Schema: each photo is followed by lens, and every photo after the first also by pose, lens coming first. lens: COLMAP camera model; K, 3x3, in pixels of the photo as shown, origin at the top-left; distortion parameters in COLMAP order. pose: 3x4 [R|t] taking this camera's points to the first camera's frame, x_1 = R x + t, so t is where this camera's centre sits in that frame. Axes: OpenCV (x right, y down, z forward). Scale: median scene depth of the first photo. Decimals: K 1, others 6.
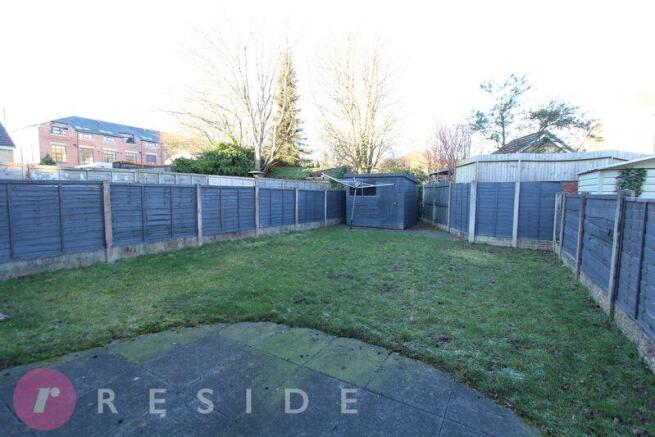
lens RADIAL K [[300.9, 0, 330.1], [0, 300.9, 216.7], [0, 0, 1]] dist [-0.004035, -0.000131]
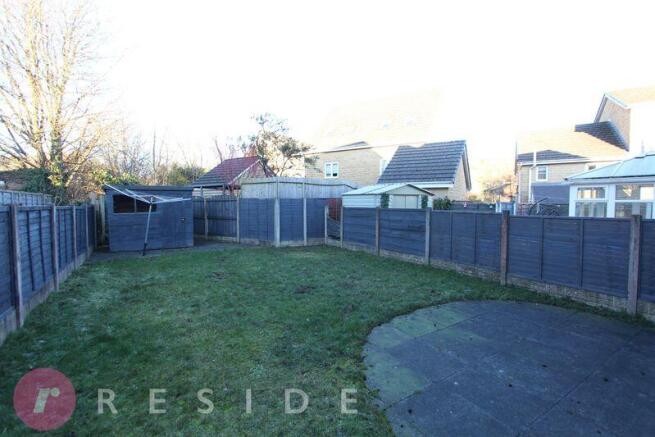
lens RADIAL K [[300.9, 0, 331.7], [0, 300.9, 219.3], [0, 0, 1]] dist [-0.004035, -0.000131]
pose [[0.451988, -0.061850, 0.889877, -0.586826], [0.080168, 0.996373, 0.028533, -0.051239], [-0.888414, 0.058443, 0.455307, 0.272442]]
